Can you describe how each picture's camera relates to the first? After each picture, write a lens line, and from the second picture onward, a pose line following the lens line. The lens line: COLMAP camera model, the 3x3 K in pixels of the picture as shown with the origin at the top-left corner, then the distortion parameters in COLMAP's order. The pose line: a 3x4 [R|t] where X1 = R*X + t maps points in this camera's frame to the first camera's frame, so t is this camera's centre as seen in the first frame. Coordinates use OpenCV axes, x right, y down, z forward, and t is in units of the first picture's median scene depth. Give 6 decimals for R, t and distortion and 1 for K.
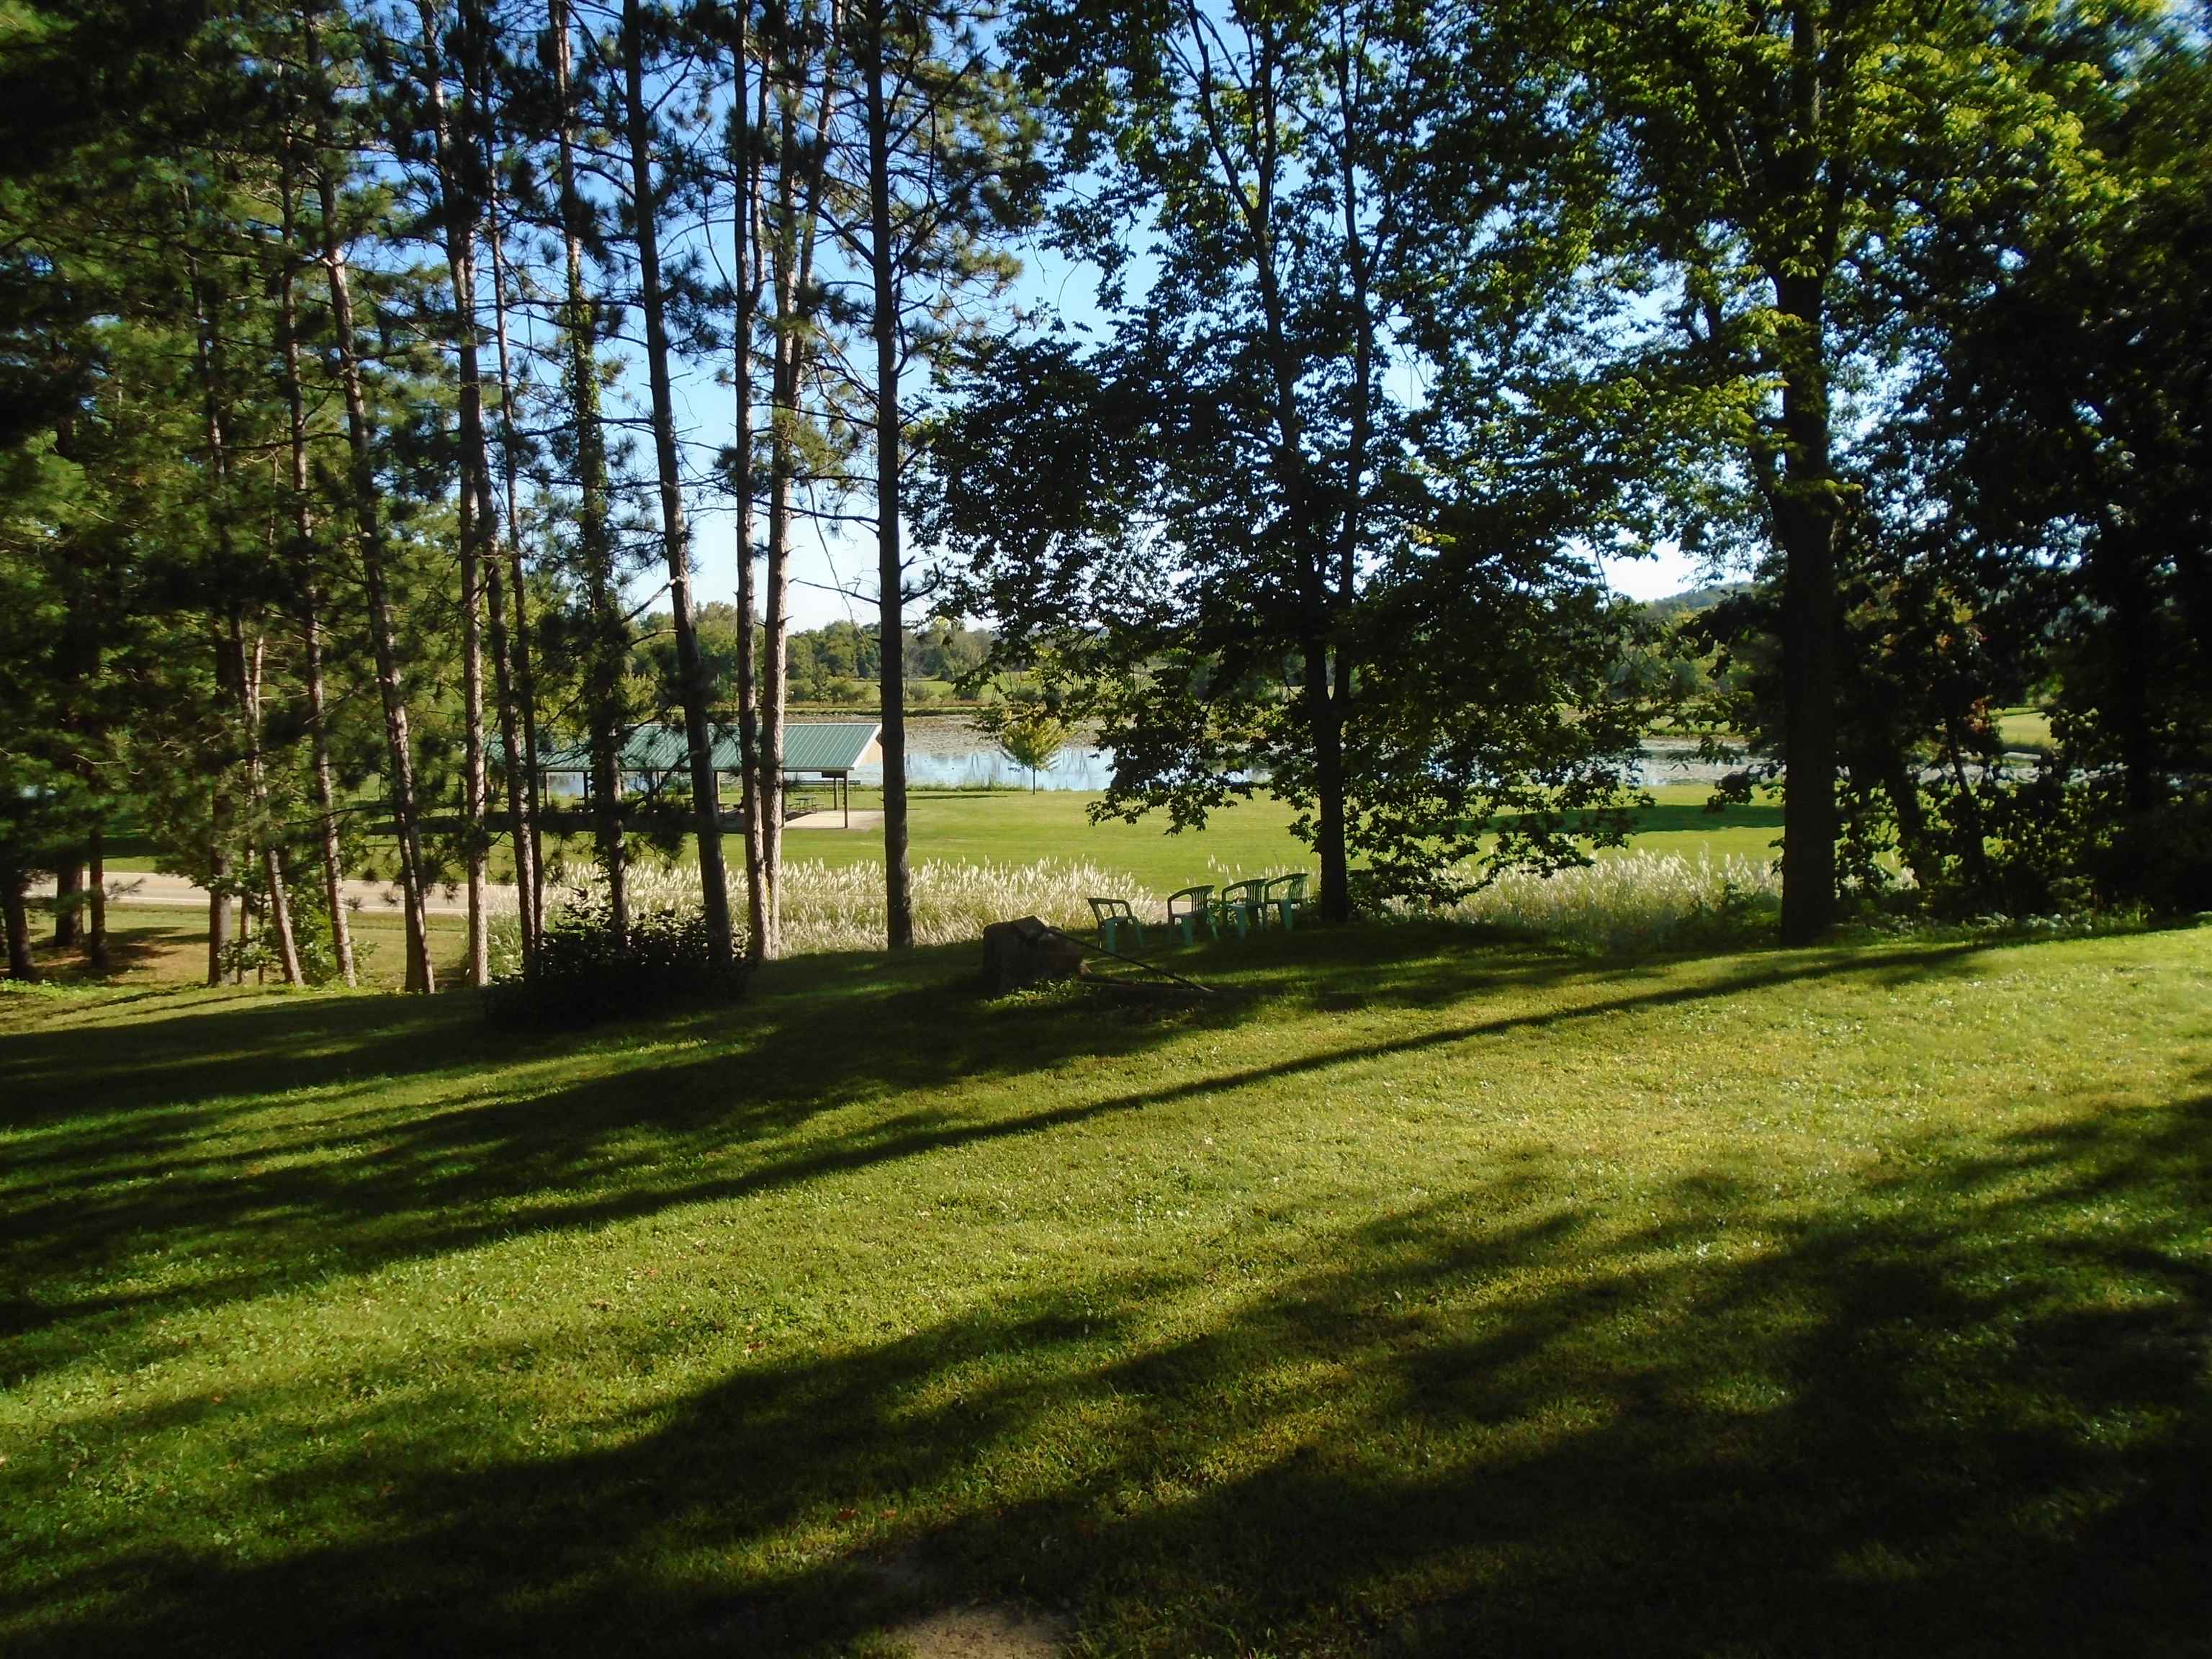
lens RADIAL K [[1677.1, 0, 1106.2], [0, 1677.1, 821.2], [0, 0, 1]] dist [0.000642, -0.000639]
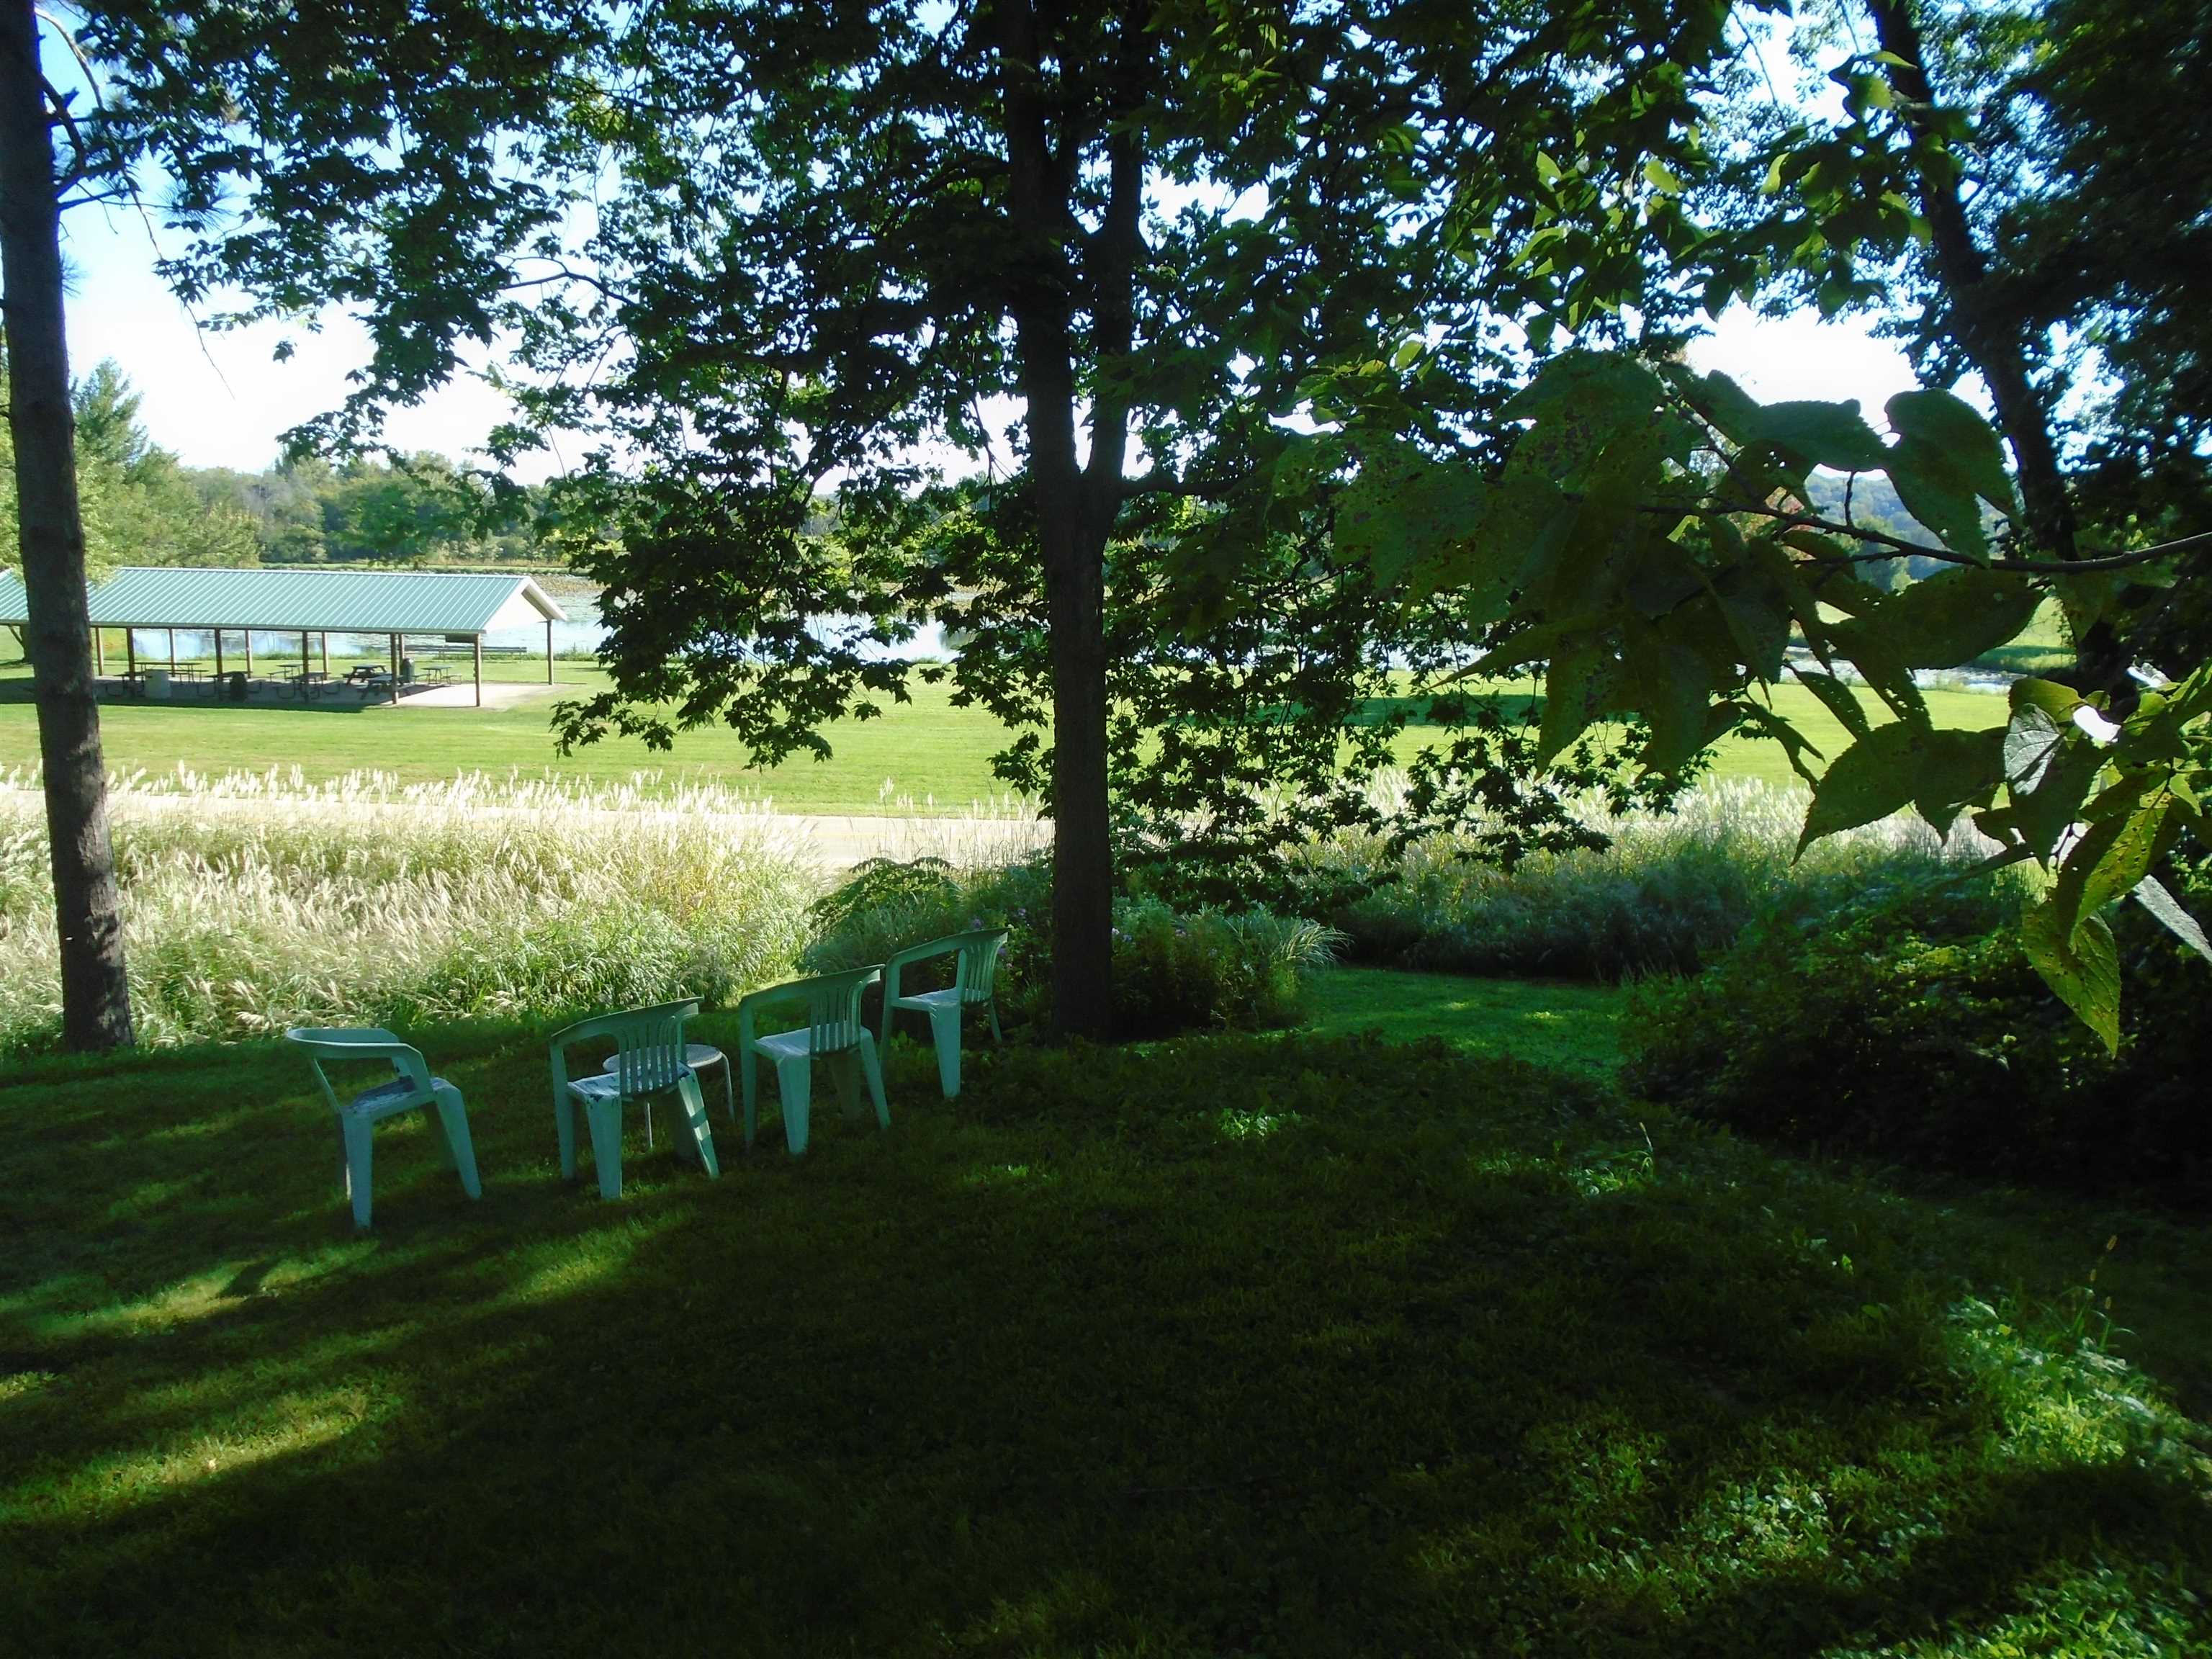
lens RADIAL K [[1677.1, 0, 1103.2], [0, 1677.1, 829.5], [0, 0, 1]] dist [0.000642, -0.000639]
pose [[0.989469, 0.004384, 0.144678, 0.070915], [-0.015823, 0.996827, 0.078008, -0.014579], [-0.143876, -0.079476, 0.986399, 0.521032]]
